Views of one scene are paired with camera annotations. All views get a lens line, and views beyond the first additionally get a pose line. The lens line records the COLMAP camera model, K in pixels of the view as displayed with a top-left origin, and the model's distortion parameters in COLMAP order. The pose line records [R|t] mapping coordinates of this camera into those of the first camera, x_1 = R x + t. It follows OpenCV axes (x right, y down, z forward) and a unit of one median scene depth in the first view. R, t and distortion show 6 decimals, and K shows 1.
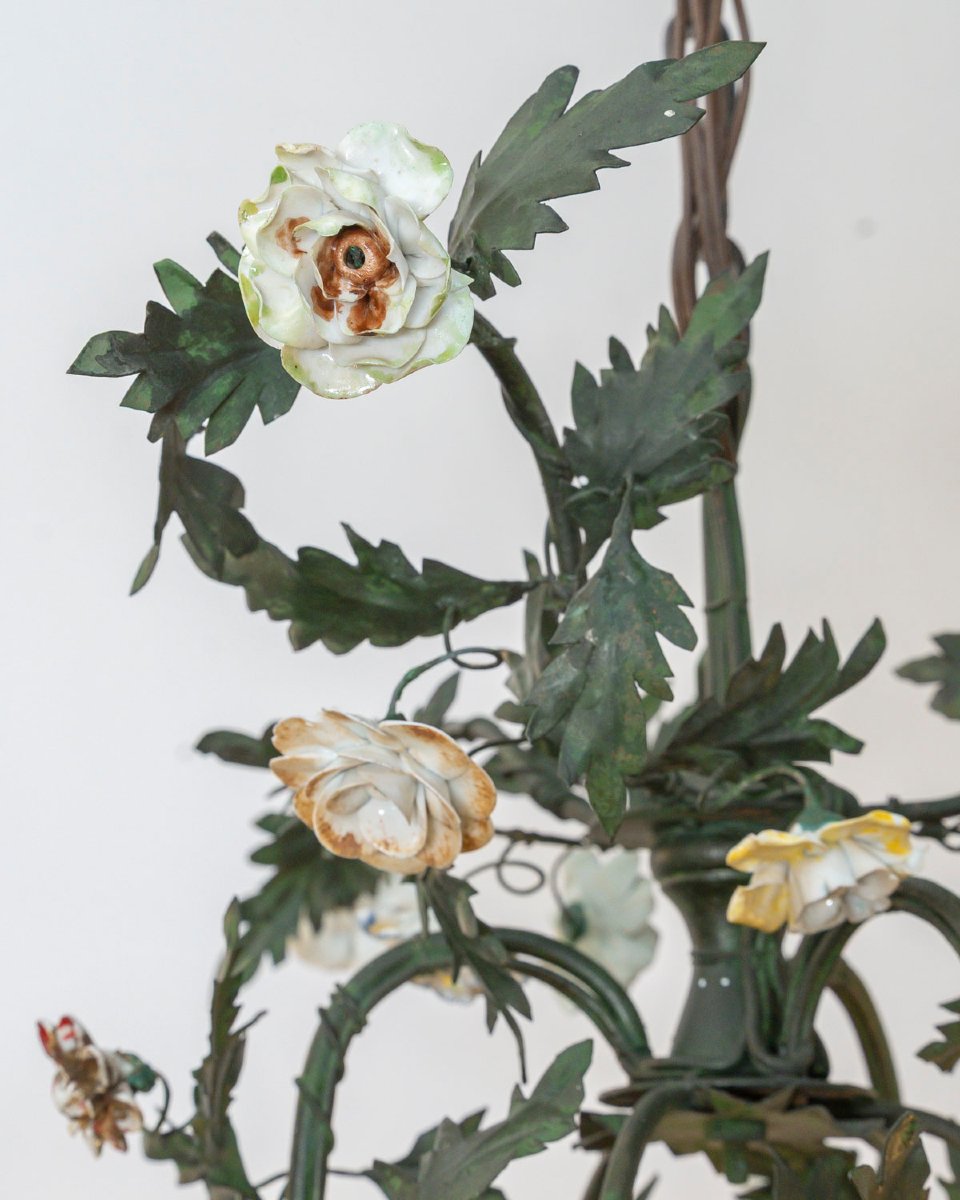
lens RADIAL K [[2612.0, 0, 479.3], [0, 2612.0, 600.2], [0, 0, 1]] dist [-0.048001, 0.000000]
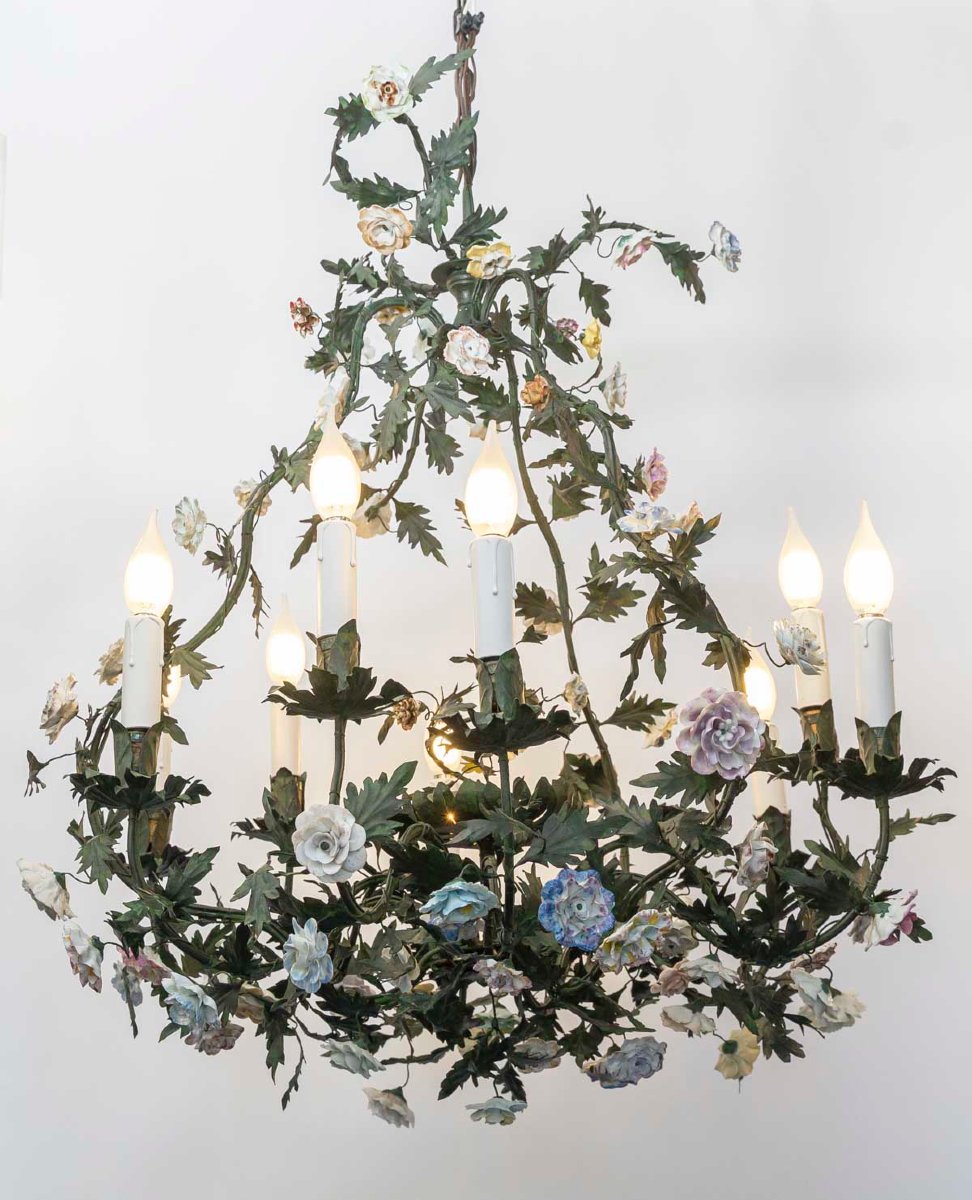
lens RADIAL K [[1824.8, 0, 487.0], [0, 1824.8, 599.7], [0, 0, 1]] dist [-0.046017, 0.000000]
pose [[0.995840, 0.022594, 0.088277, -0.119902], [-0.021863, 0.999718, -0.009241, 0.702633], [-0.088461, 0.007272, 0.996053, -1.959632]]
